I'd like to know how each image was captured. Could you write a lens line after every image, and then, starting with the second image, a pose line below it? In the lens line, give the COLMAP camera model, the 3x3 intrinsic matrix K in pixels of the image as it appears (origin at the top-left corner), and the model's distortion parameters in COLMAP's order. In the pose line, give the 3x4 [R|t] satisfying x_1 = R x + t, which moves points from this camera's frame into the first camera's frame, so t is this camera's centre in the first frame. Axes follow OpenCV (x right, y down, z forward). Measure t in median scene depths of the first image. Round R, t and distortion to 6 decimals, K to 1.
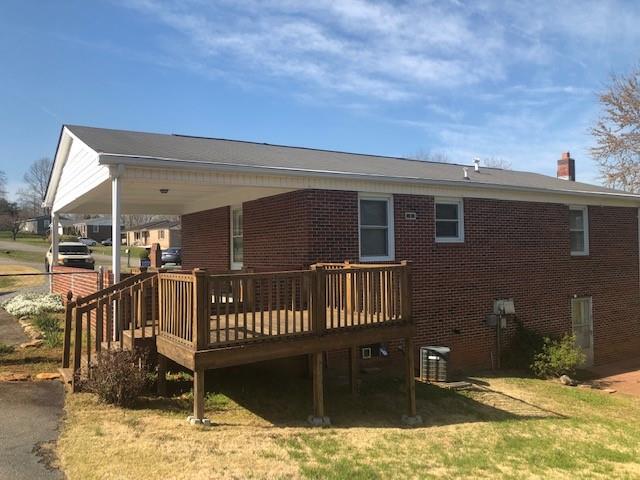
lens RADIAL K [[525.9, 0, 319.1], [0, 525.9, 239.5], [0, 0, 1]] dist [0.024547, -0.042755]
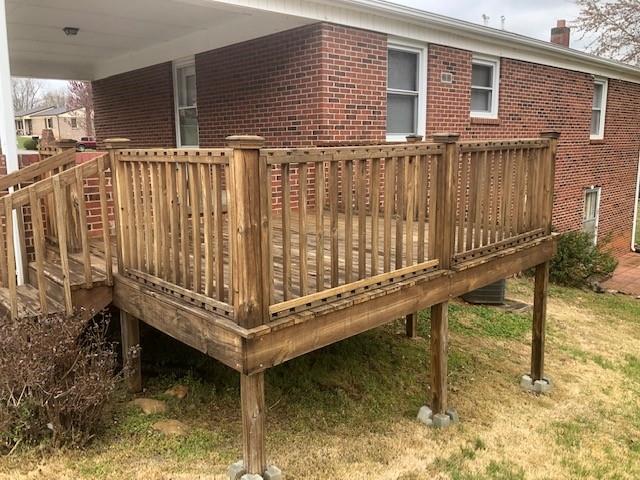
lens RADIAL K [[525.9, 0, 320.6], [0, 525.9, 238.0], [0, 0, 1]] dist [0.024547, -0.042755]
pose [[0.984365, -0.024998, 0.174359, -0.112652], [-0.010181, 0.980148, 0.198005, 0.025946], [-0.175847, -0.196685, 0.964569, 0.274535]]
